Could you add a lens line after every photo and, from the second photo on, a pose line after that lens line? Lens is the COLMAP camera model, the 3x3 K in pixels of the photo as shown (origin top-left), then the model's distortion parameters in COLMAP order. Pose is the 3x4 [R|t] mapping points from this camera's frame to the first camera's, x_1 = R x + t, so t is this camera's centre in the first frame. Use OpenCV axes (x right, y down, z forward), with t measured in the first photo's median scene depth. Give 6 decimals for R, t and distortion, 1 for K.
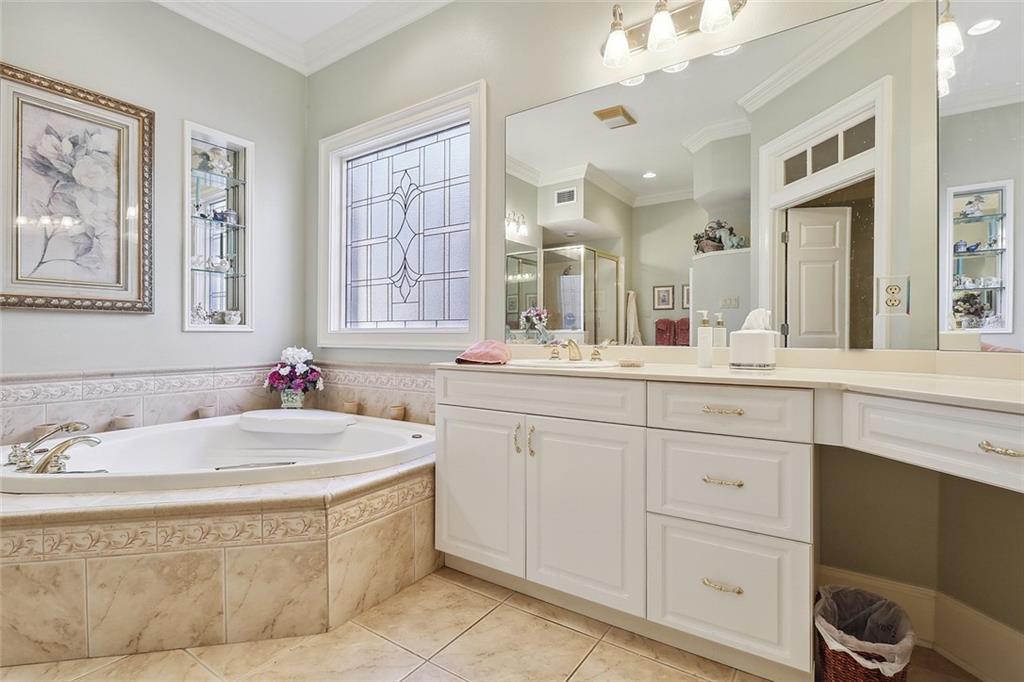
lens RADIAL K [[489.1, 0, 512.0], [0, 489.1, 338.9], [0, 0, 1]] dist [-0.004165, -0.000172]
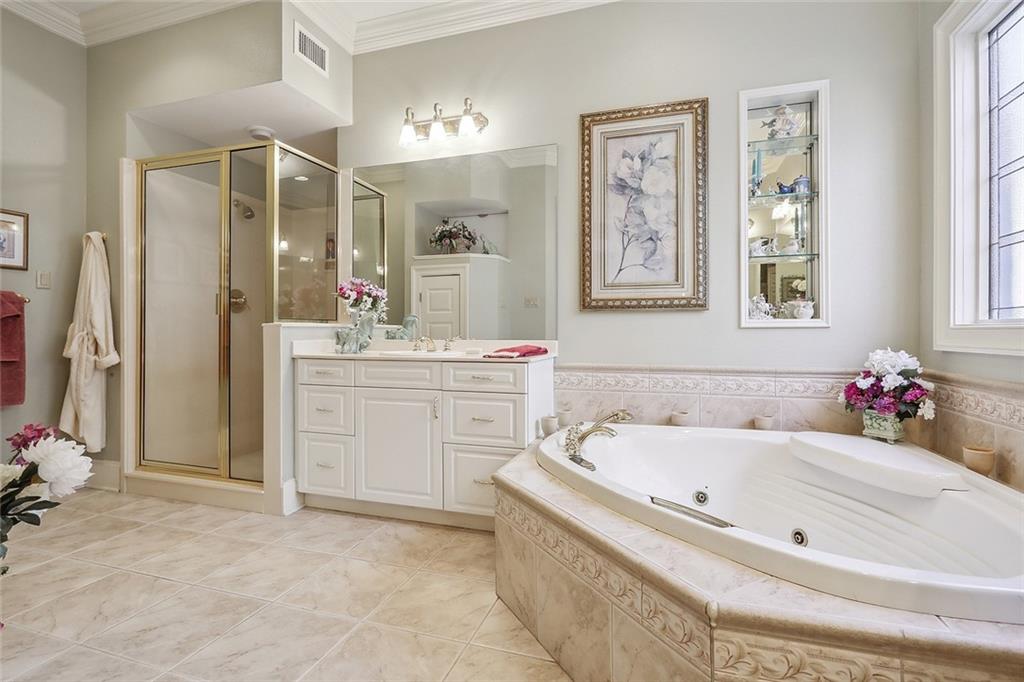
lens RADIAL K [[489.1, 0, 513.7], [0, 489.1, 330.2], [0, 0, 1]] dist [-0.004165, -0.000172]
pose [[0.282015, -0.007121, -0.959383, 0.071909], [-0.006224, 0.999938, -0.009251, -0.000268], [0.959390, 0.008580, 0.281954, 0.374304]]
